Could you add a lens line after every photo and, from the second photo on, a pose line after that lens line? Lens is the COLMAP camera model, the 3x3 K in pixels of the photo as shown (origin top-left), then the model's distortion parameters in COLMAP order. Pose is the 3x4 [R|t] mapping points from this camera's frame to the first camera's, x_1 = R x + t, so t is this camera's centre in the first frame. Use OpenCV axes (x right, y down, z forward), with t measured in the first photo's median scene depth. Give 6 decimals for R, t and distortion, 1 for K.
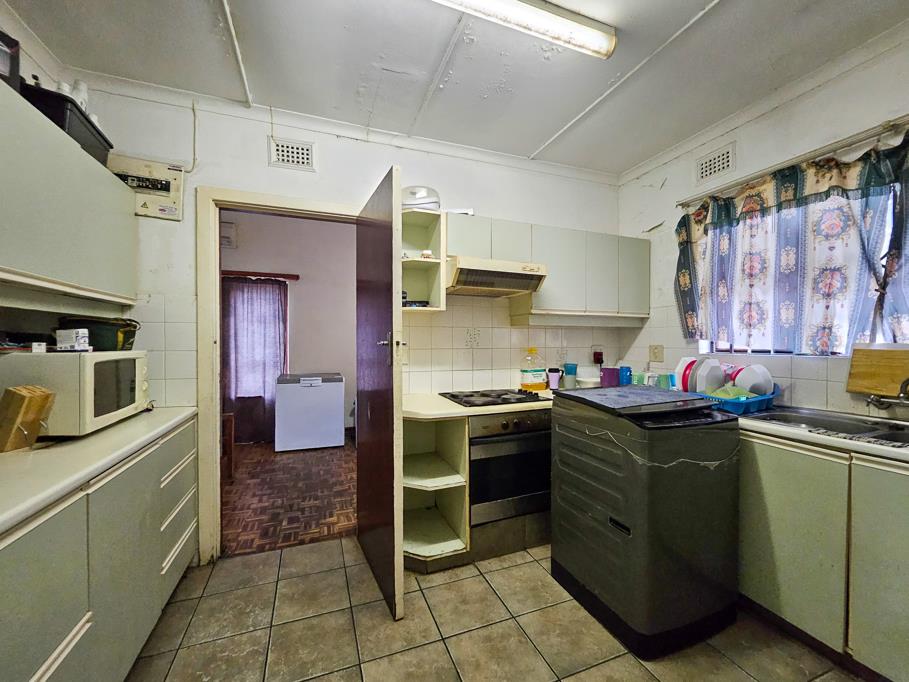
lens RADIAL K [[374.5, 0, 461.2], [0, 374.5, 346.8], [0, 0, 1]] dist [-0.002001, -0.000153]
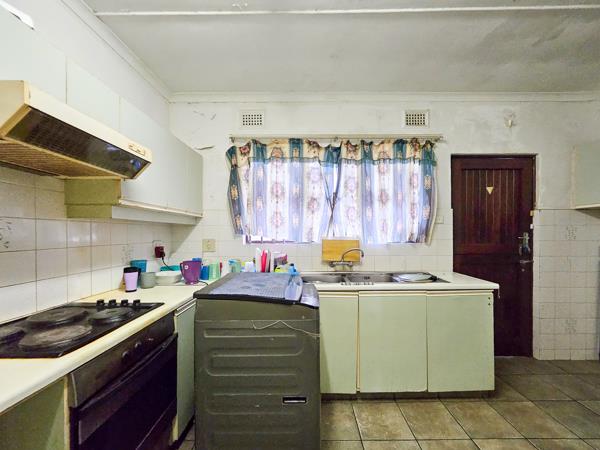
lens RADIAL K [[244.1, 0, 301.2], [0, 244.1, 234.8], [0, 0, 1]] dist [-0.000783, 0.000014]
pose [[0.374621, -0.005976, 0.927159, -0.180856], [0.017270, 0.999851, -0.000534, -0.016837], [-0.927017, 0.016212, 0.374668, 0.490092]]
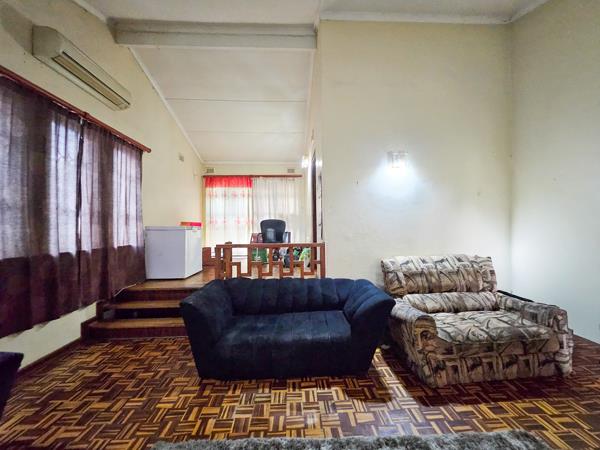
lens RADIAL K [[241.7, 0, 303.3], [0, 241.7, 219.8], [0, 0, 1]] dist [-0.000487, 0.000279]
pose [[0.320818, 0.023055, 0.946860, -2.300713], [0.023096, 0.999216, -0.032155, 0.193754], [-0.946859, 0.032185, 0.320034, 0.555601]]
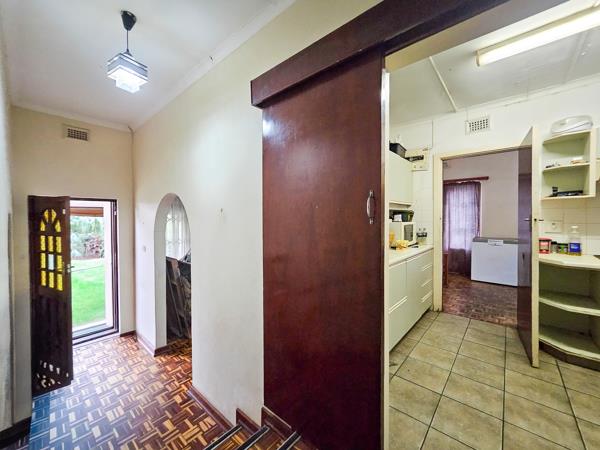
lens RADIAL K [[241.7, 0, 303.3], [0, 241.7, 219.8], [0, 0, 1]] dist [-0.000487, 0.000279]
pose [[0.465727, 0.005907, -0.884909, 0.274212], [-0.006321, 0.999974, 0.003348, -0.004697], [0.884906, 0.004035, 0.465753, -0.451770]]
